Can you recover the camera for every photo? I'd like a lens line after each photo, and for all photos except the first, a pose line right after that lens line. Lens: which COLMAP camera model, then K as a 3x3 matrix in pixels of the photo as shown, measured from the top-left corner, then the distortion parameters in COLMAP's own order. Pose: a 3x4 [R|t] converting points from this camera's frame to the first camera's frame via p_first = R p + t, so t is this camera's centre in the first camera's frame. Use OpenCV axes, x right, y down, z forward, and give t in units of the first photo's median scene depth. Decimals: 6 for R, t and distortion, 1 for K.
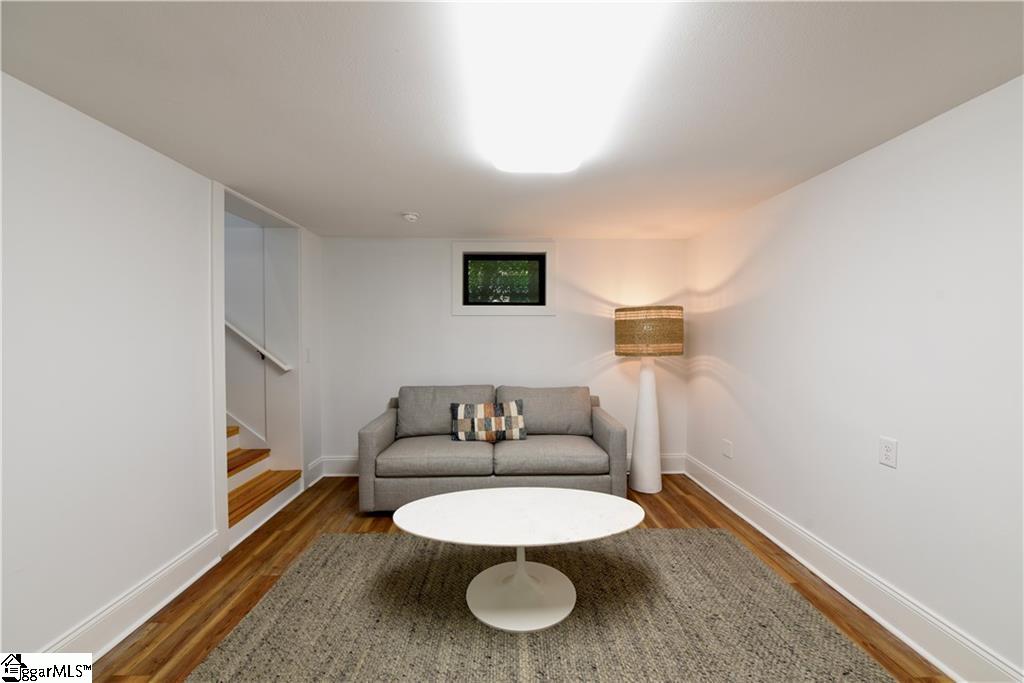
lens RADIAL K [[408.6, 0, 512.8], [0, 408.6, 337.9], [0, 0, 1]] dist [-0.017199, -0.001855]
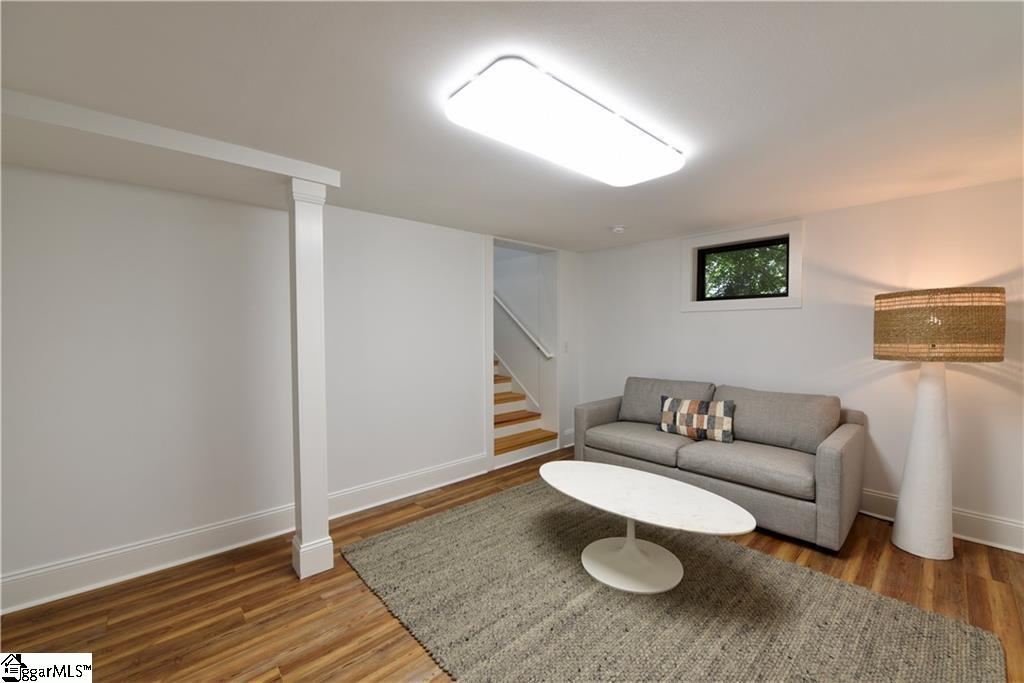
lens RADIAL K [[408.6, 0, 511.0], [0, 408.6, 337.8], [0, 0, 1]] dist [-0.017199, -0.001855]
pose [[0.650949, 0.011282, -0.759038, 0.449821], [-0.004046, 0.999927, 0.011392, -0.000381], [0.759111, -0.004345, 0.650947, 0.018703]]
